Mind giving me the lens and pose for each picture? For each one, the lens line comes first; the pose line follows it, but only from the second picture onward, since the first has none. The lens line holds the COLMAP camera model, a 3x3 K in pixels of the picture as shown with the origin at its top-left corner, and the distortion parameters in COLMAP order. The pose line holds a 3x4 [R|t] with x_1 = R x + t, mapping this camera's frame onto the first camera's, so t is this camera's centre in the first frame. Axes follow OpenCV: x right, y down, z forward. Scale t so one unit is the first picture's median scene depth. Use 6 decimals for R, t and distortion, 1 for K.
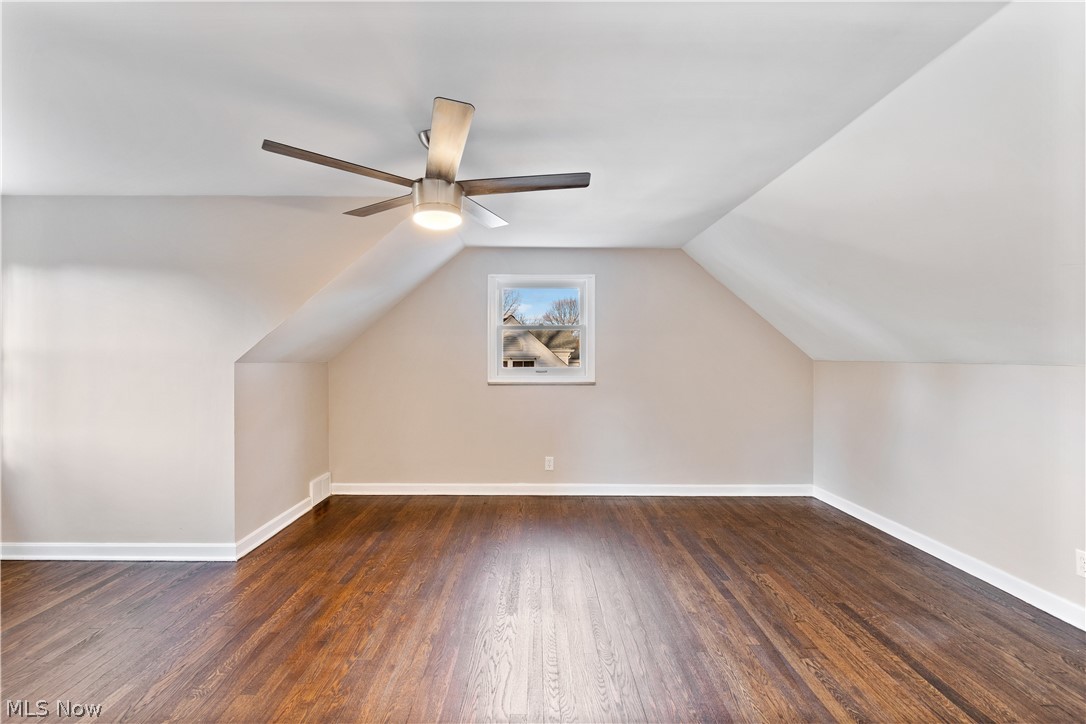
lens RADIAL K [[491.2, 0, 542.7], [0, 491.2, 355.5], [0, 0, 1]] dist [0.001119, 0.000125]
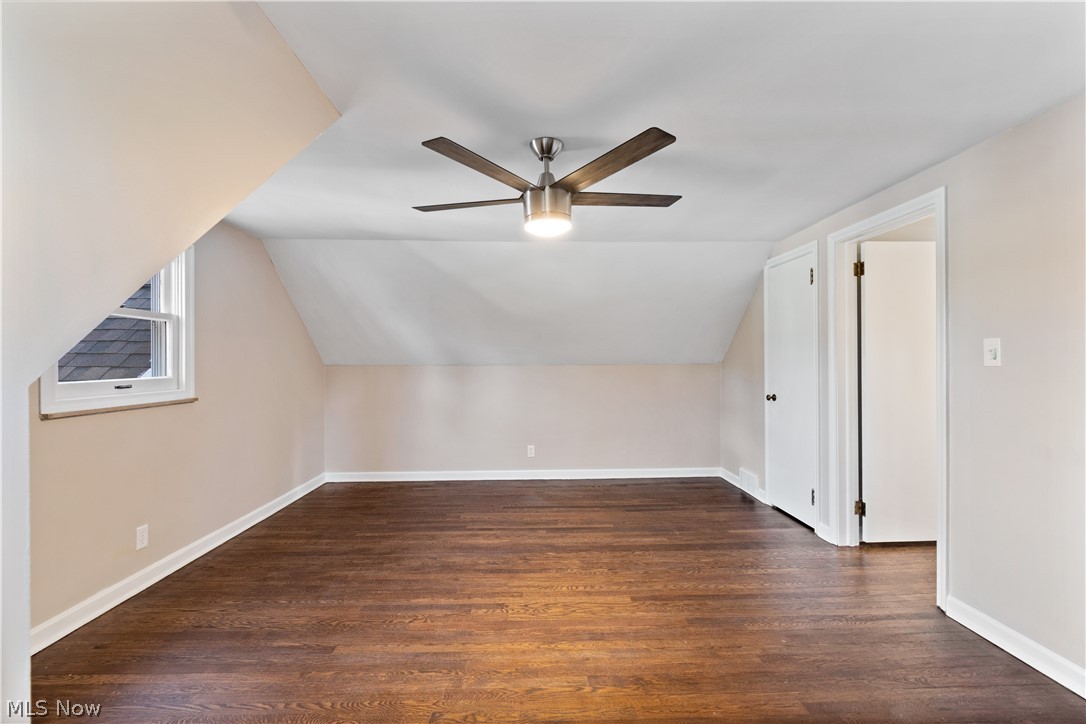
lens RADIAL K [[491.2, 0, 542.7], [0, 491.2, 355.5], [0, 0, 1]] dist [0.001119, 0.000125]
pose [[-0.043239, 0.011354, 0.999000, -0.973088], [-0.003274, 0.999928, -0.011506, 0.000172], [-0.999059, -0.003768, -0.043199, 0.835119]]
